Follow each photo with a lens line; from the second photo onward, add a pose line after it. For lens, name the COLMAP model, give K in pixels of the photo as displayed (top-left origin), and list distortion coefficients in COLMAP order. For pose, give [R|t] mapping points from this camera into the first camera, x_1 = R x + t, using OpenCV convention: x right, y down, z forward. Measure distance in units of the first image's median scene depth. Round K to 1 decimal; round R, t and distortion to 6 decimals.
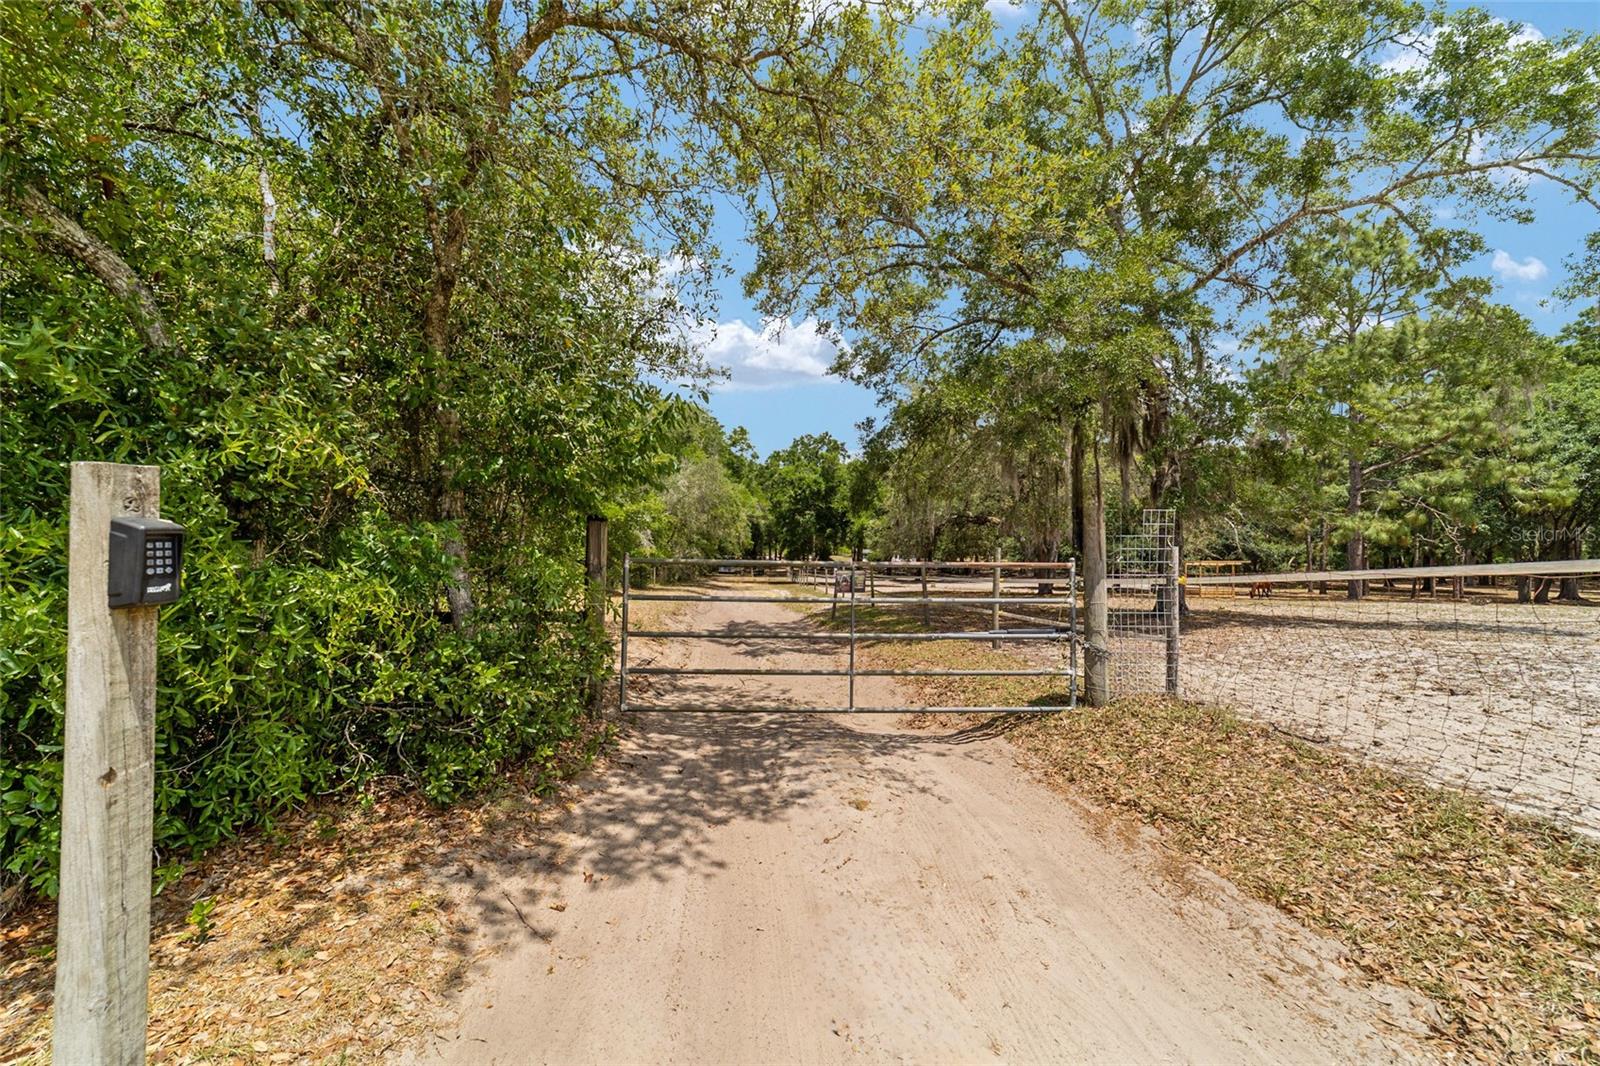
lens RADIAL K [[620.3, 0, 801.3], [0, 620.3, 521.3], [0, 0, 1]] dist [-0.005278, -0.000046]
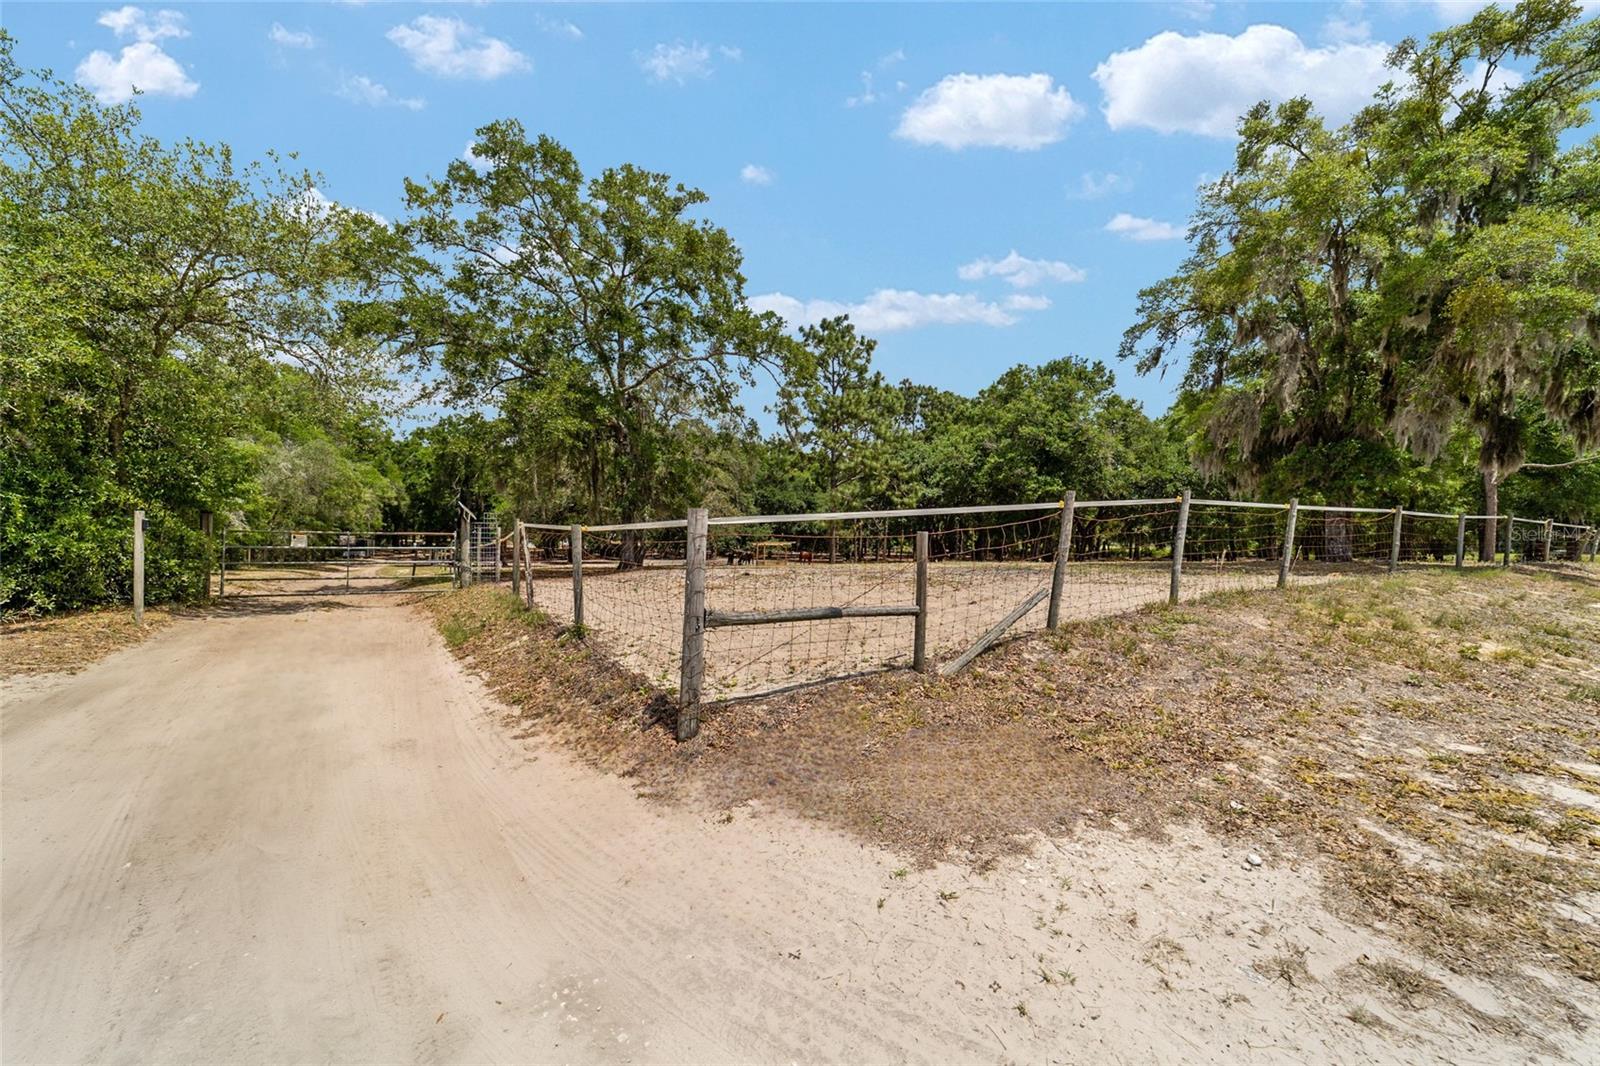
lens RADIAL K [[620.3, 0, 801.3], [0, 620.3, 521.3], [0, 0, 1]] dist [-0.005278, -0.000046]
pose [[0.880544, 0.013041, 0.473786, 0.081278], [-0.024877, 0.999515, 0.018723, -0.010653], [-0.473312, -0.028273, 0.880441, -0.319407]]
